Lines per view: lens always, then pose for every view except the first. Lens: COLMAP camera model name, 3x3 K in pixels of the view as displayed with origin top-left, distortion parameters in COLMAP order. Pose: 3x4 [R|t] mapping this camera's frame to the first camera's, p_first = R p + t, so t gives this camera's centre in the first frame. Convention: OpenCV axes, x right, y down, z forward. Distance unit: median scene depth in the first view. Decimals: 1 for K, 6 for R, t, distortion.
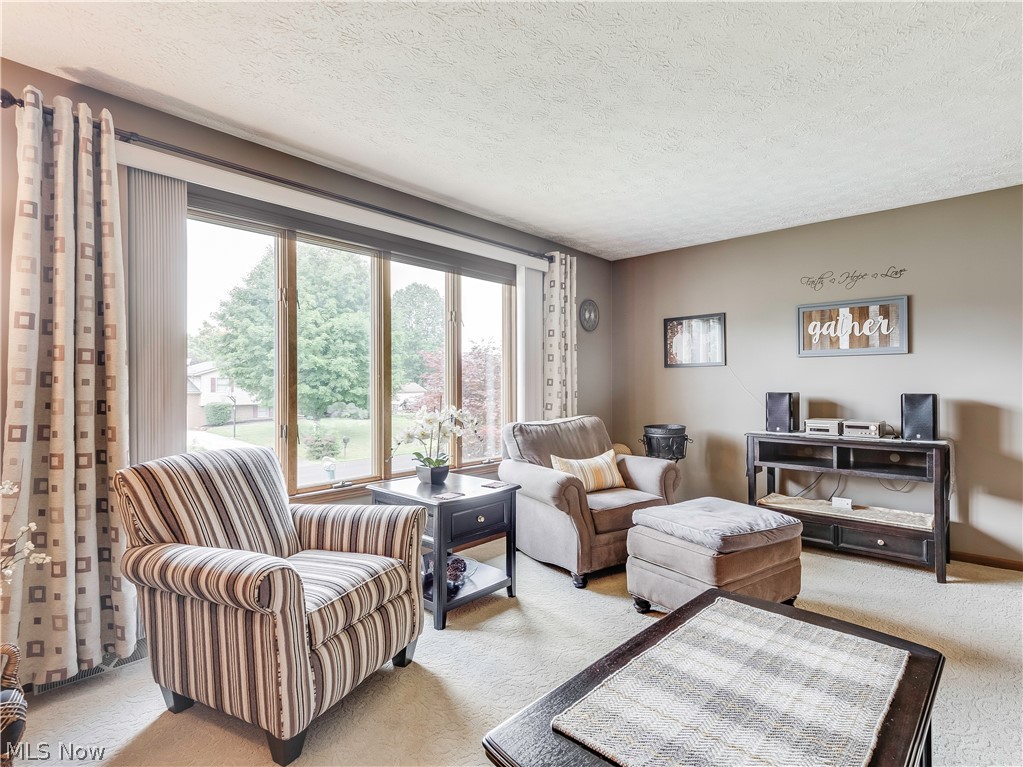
lens RADIAL K [[513.3, 0, 510.2], [0, 513.3, 378.1], [0, 0, 1]] dist [-0.000032, -0.000082]
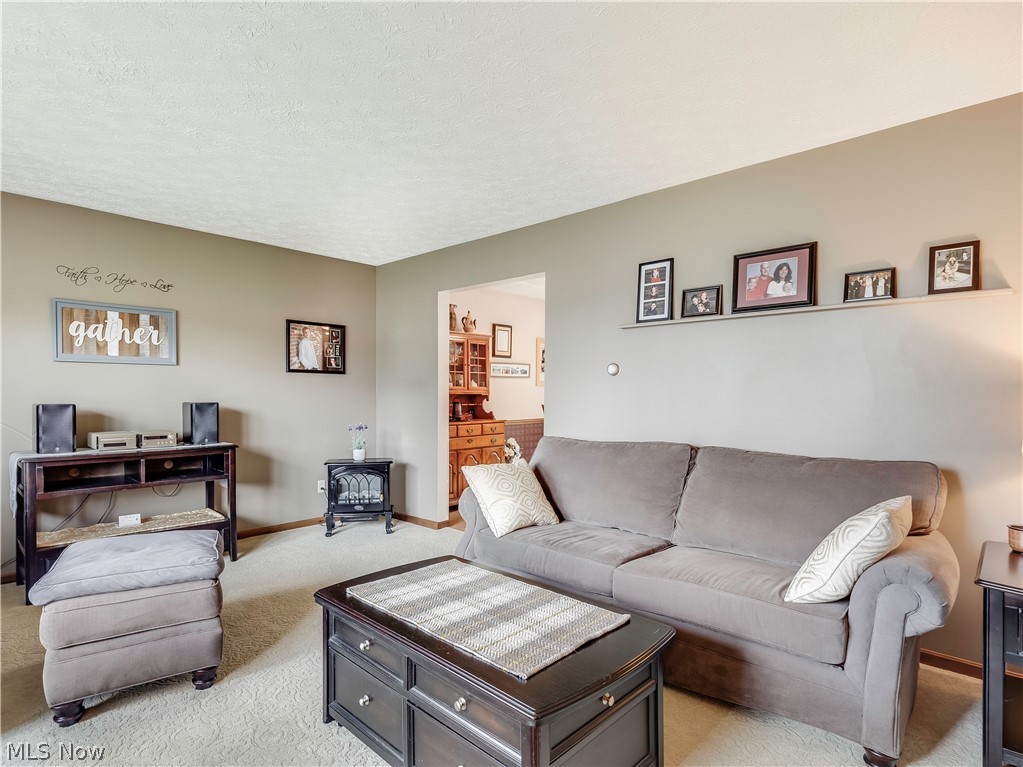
lens RADIAL K [[539.3, 0, 511.1], [0, 539.3, 389.5], [0, 0, 1]] dist [-0.000646, -0.000543]
pose [[0.010661, 0.008073, 0.999911, -0.321266], [-0.012147, 0.999895, -0.007943, 0.003058], [-0.999869, -0.012061, 0.010758, 0.278790]]
